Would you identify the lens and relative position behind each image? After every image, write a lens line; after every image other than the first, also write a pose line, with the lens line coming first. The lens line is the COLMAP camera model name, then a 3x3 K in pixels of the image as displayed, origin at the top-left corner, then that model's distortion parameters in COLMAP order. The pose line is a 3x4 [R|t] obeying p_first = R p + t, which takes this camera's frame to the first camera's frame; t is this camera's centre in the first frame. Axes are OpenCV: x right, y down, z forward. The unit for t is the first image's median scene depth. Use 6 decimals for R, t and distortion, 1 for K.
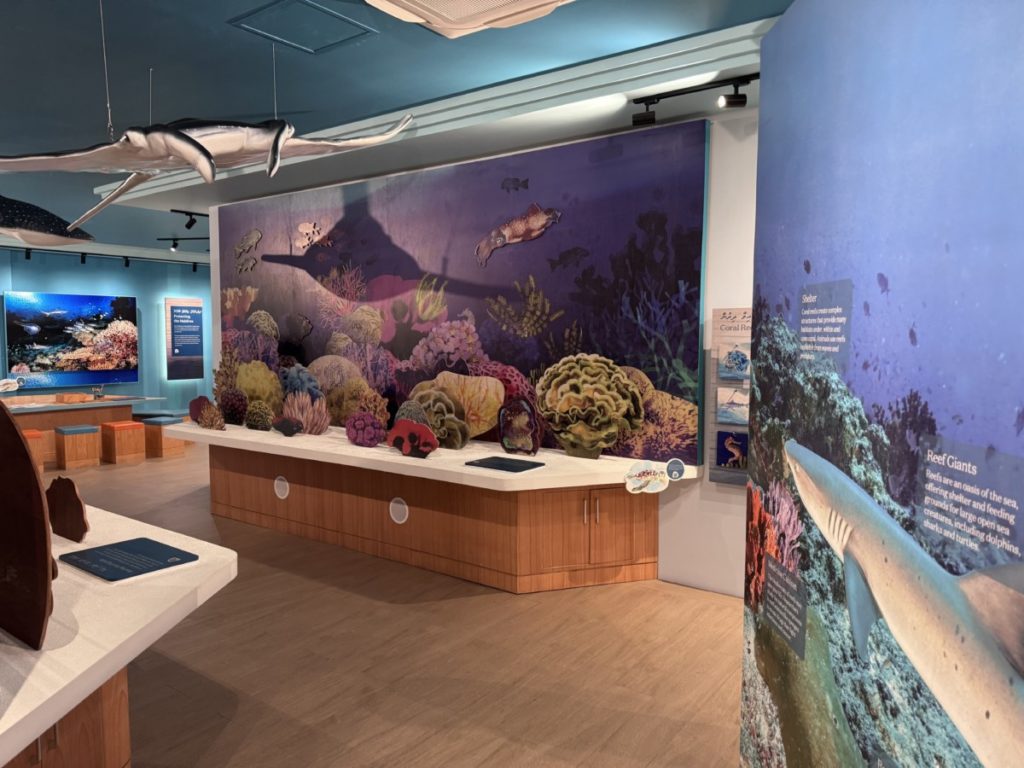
lens RADIAL K [[714.9, 0, 515.6], [0, 714.9, 378.9], [0, 0, 1]] dist [0.002281, -0.009959]
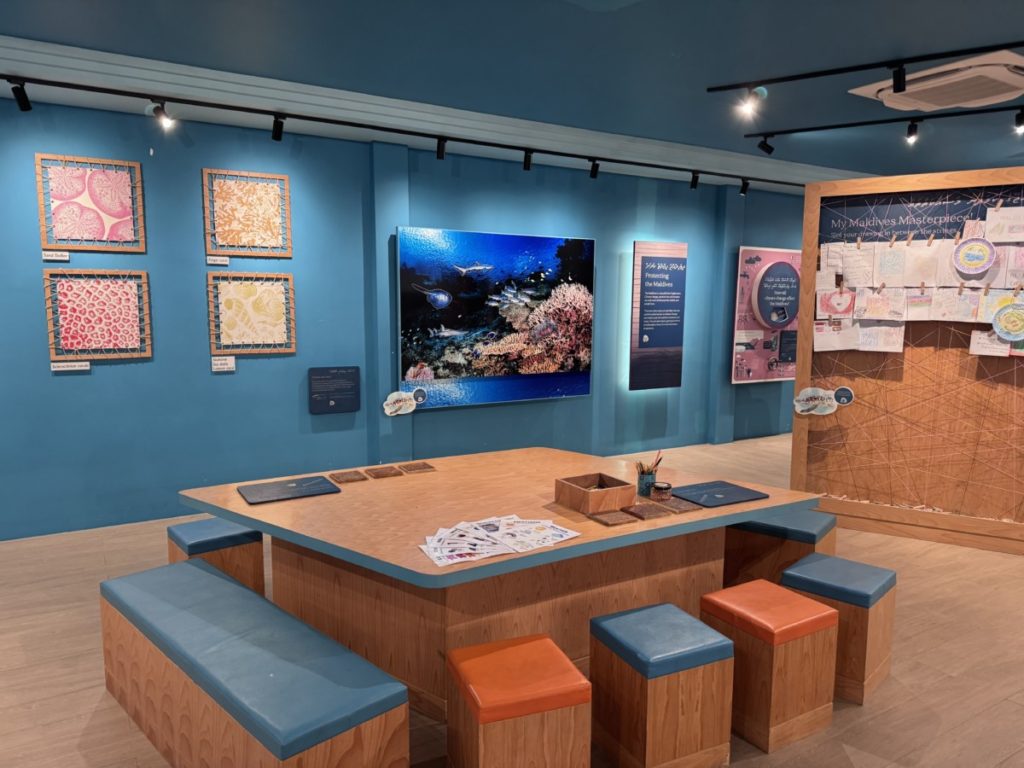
lens RADIAL K [[714.9, 0, 510.3], [0, 714.9, 389.1], [0, 0, 1]] dist [0.002281, -0.009959]
pose [[0.922735, 0.048944, -0.382316, -0.386610], [-0.026659, 0.997634, 0.063376, -0.034926], [0.384513, -0.048288, 0.921856, 0.481642]]
